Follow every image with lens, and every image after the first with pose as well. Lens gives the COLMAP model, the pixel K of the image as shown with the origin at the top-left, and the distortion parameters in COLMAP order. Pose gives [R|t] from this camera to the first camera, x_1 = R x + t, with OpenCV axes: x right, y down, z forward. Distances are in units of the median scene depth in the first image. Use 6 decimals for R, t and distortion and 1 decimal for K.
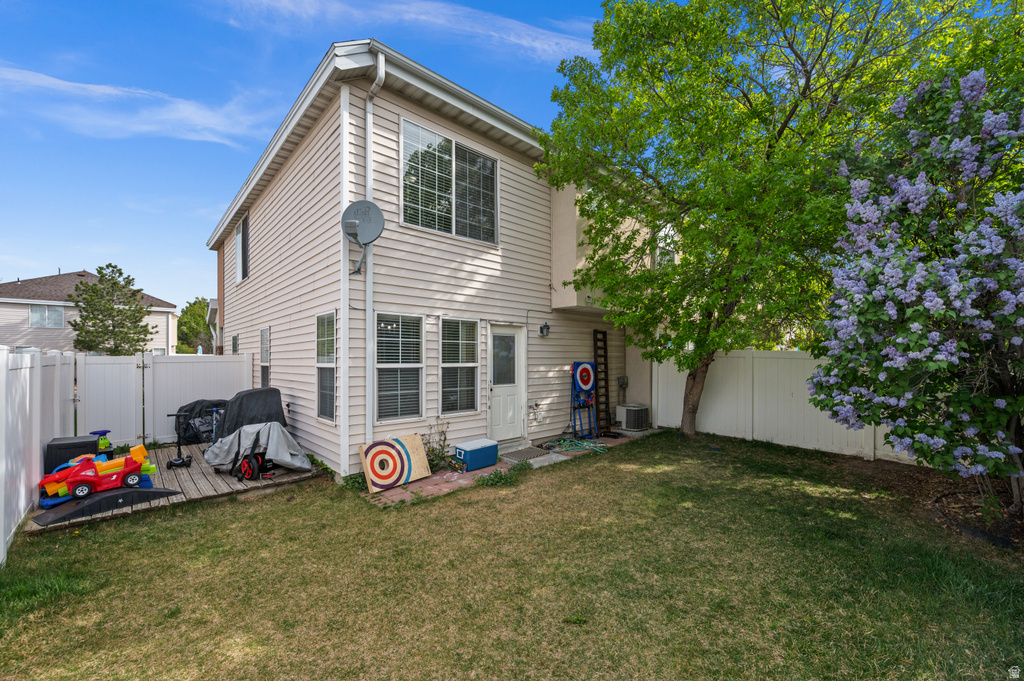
lens RADIAL K [[410.1, 0, 512.1], [0, 410.1, 359.7], [0, 0, 1]] dist [0.000271, 0.000028]
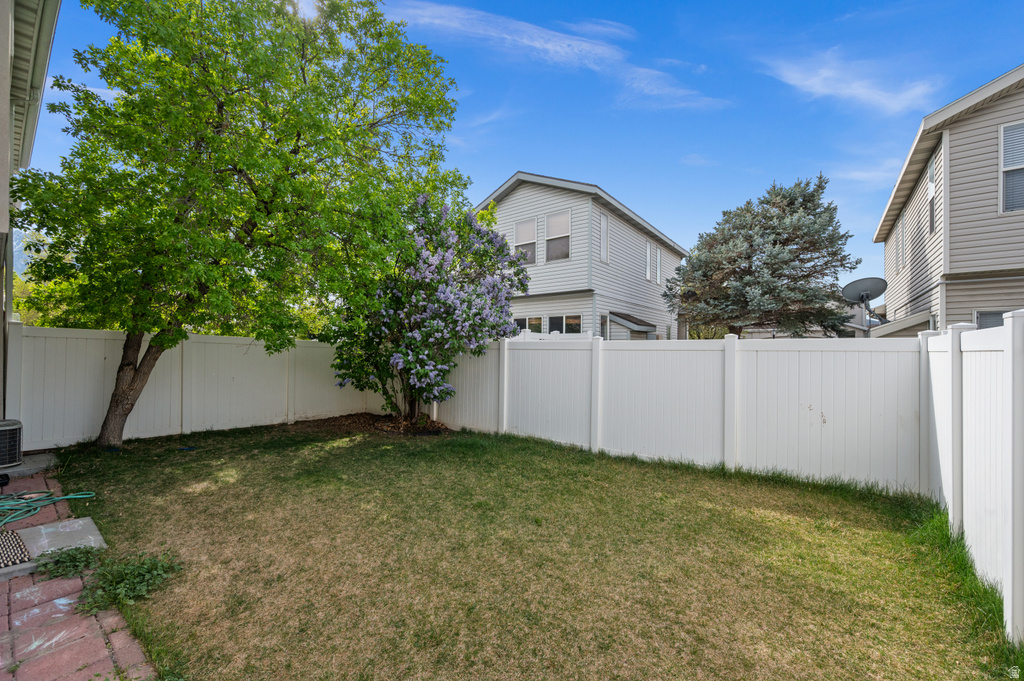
lens RADIAL K [[424.6, 0, 510.8], [0, 424.6, 344.6], [0, 0, 1]] dist [-0.002484, -0.000341]
pose [[-0.192423, 0.015608, 0.981188, -0.663399], [-0.002241, 0.999864, -0.016345, 0.024850], [-0.981310, -0.005344, -0.192362, 0.715546]]
